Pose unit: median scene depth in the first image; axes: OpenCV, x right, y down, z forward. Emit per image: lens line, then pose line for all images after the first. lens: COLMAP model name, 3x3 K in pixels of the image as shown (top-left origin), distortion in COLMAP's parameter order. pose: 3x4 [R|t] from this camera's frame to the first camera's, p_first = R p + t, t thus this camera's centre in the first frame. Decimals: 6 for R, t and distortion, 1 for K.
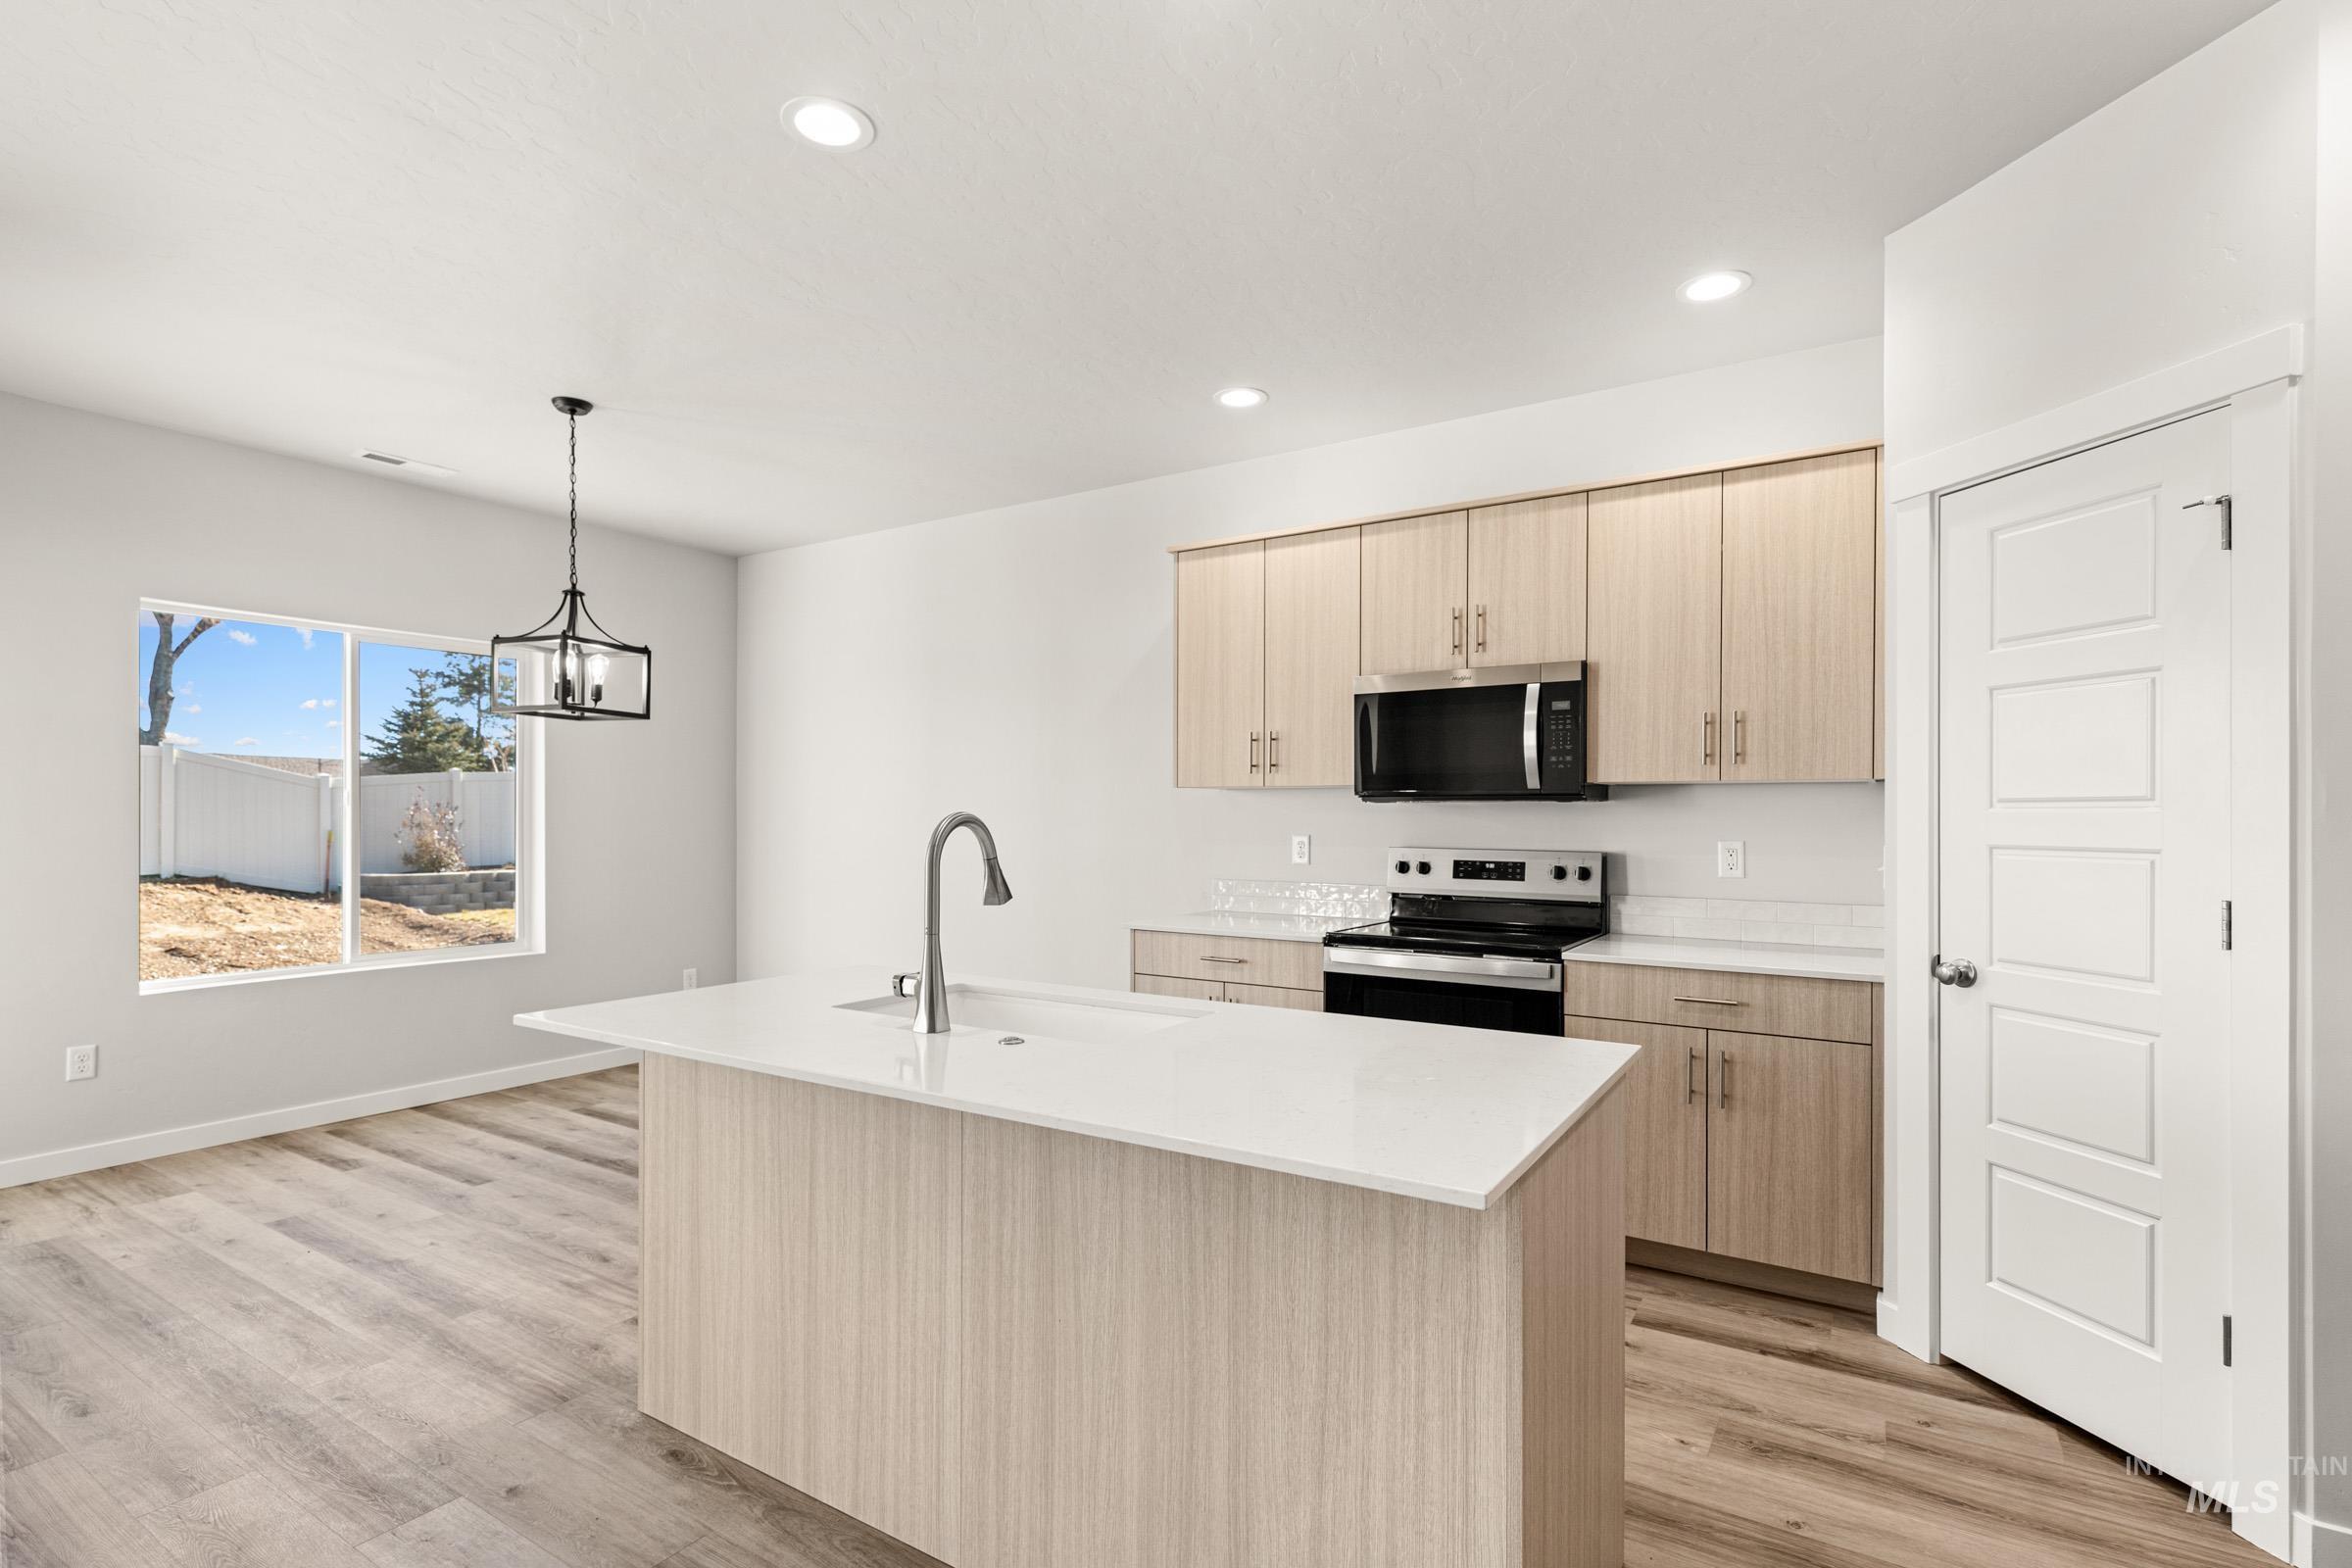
lens RADIAL K [[1119.9, 0, 1162.6], [0, 1119.9, 817.0], [0, 0, 1]] dist [0.004265, 0.000490]
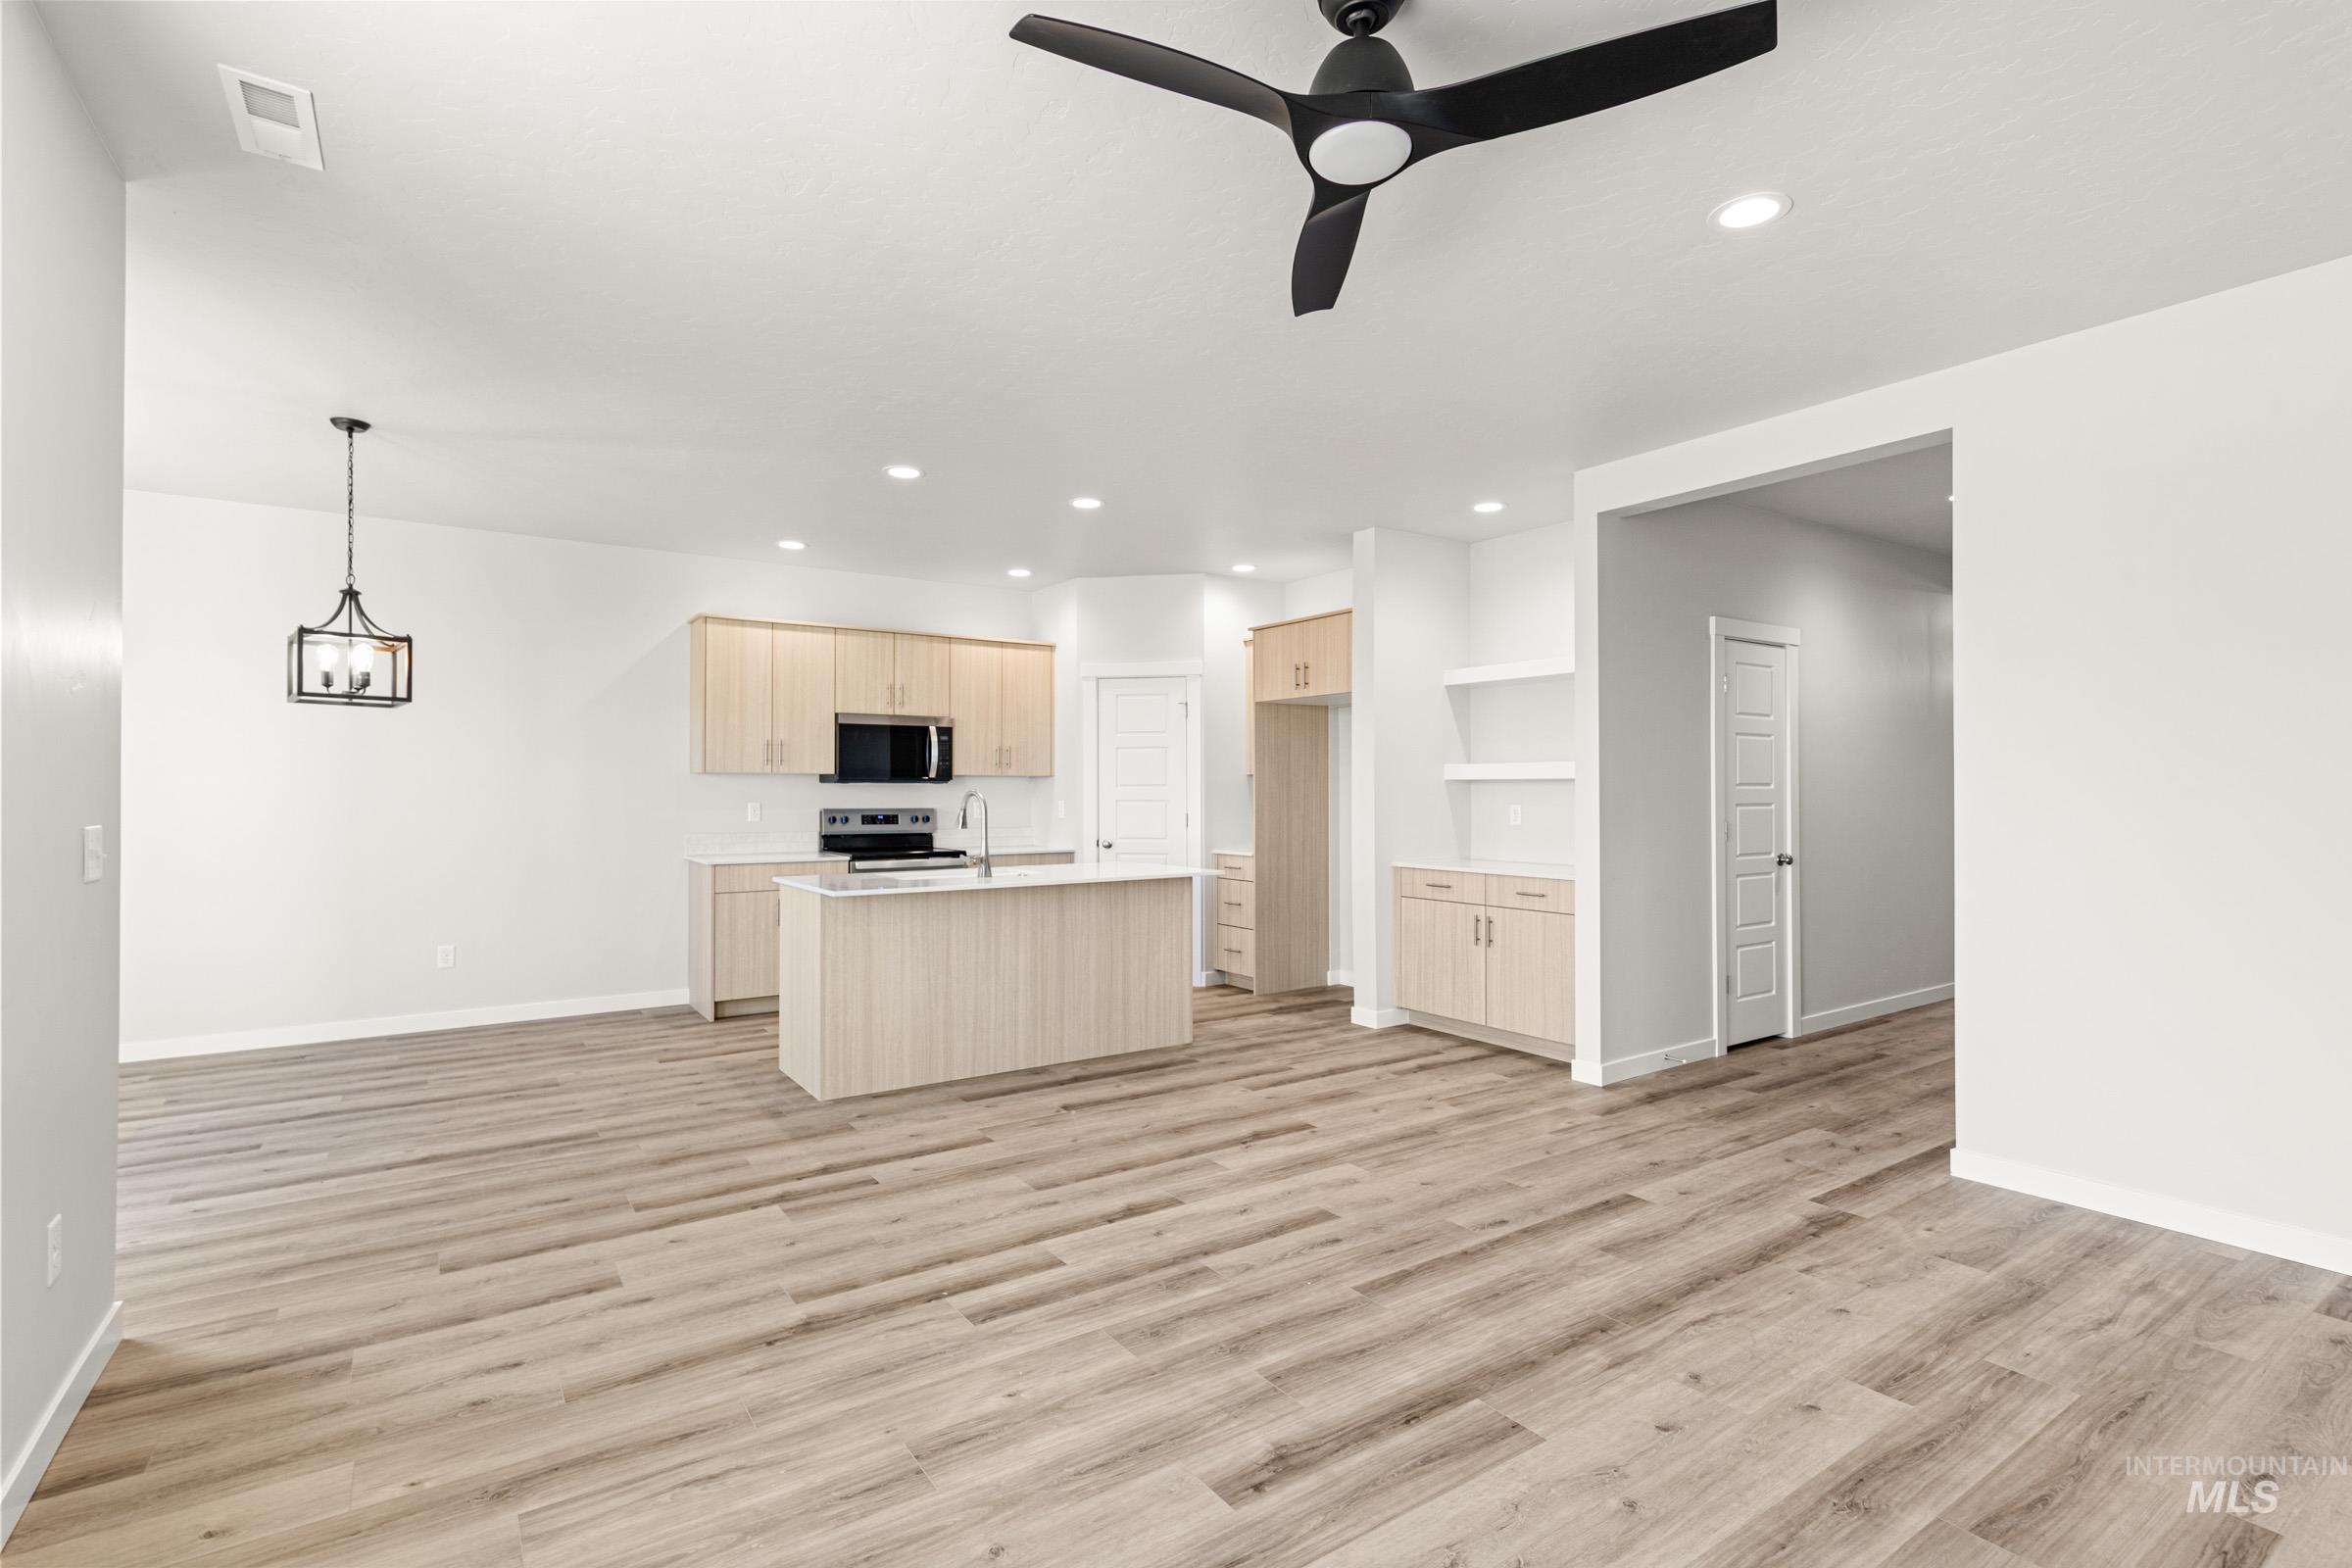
lens RADIAL K [[1111.6, 0, 1176.3], [0, 1111.6, 782.3], [0, 0, 1]] dist [0.003425, 0.000039]
pose [[0.384955, 0.004955, 0.922922, -1.510527], [0.002153, 0.999978, -0.006266, -0.002808], [-0.922933, 0.004399, 0.384936, -0.224114]]
